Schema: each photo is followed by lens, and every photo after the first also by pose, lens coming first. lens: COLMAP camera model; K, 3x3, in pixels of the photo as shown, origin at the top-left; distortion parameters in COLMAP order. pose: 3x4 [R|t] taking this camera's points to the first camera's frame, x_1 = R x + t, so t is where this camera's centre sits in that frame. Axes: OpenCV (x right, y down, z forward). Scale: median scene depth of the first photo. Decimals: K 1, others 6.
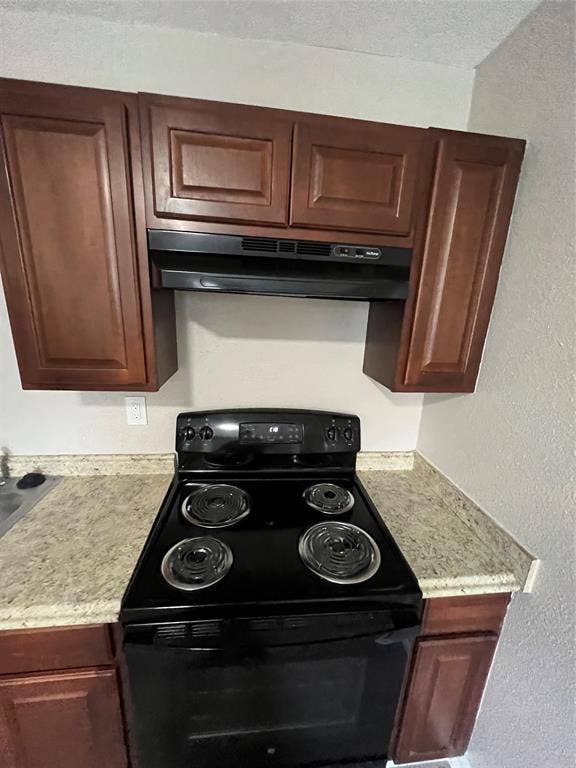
lens RADIAL K [[311.3, 0, 288.0], [0, 311.3, 384.0], [0, 0, 1]] dist [-0.000628, -0.000038]
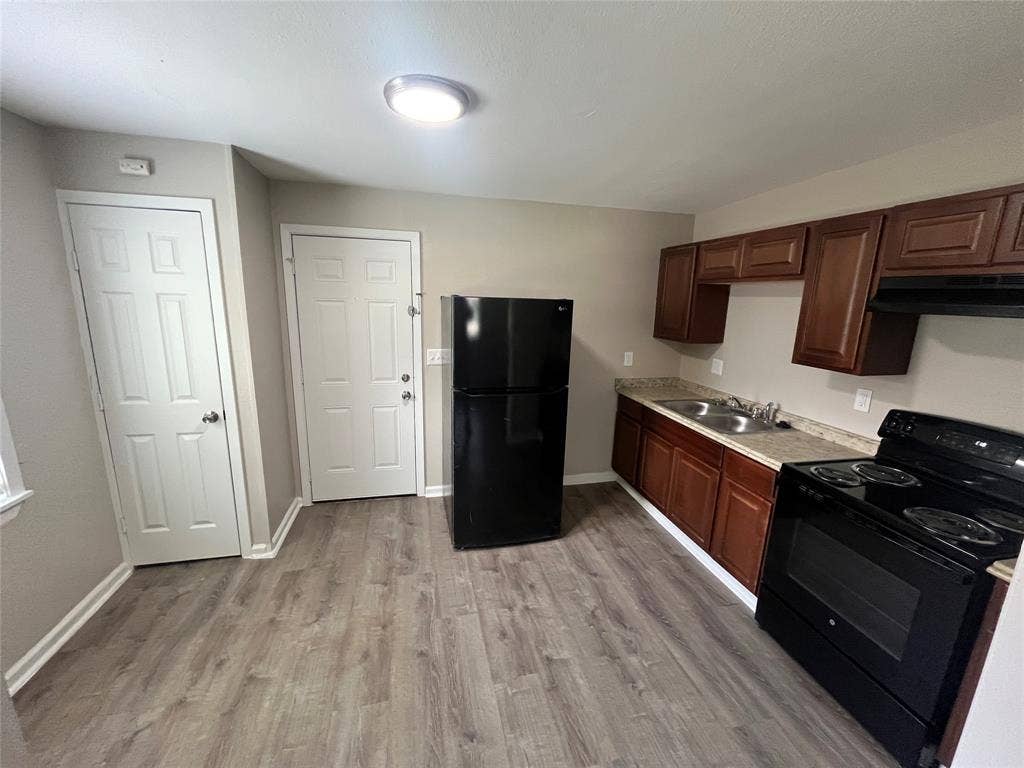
lens RADIAL K [[415.1, 0, 515.1], [0, 415.1, 382.3], [0, 0, 1]] dist [-0.000628, -0.000038]
pose [[0.124350, 0.167743, -0.977957, 1.079110], [-0.284644, 0.950212, 0.126790, 0.218350], [0.950534, 0.262603, 0.165906, -0.747810]]
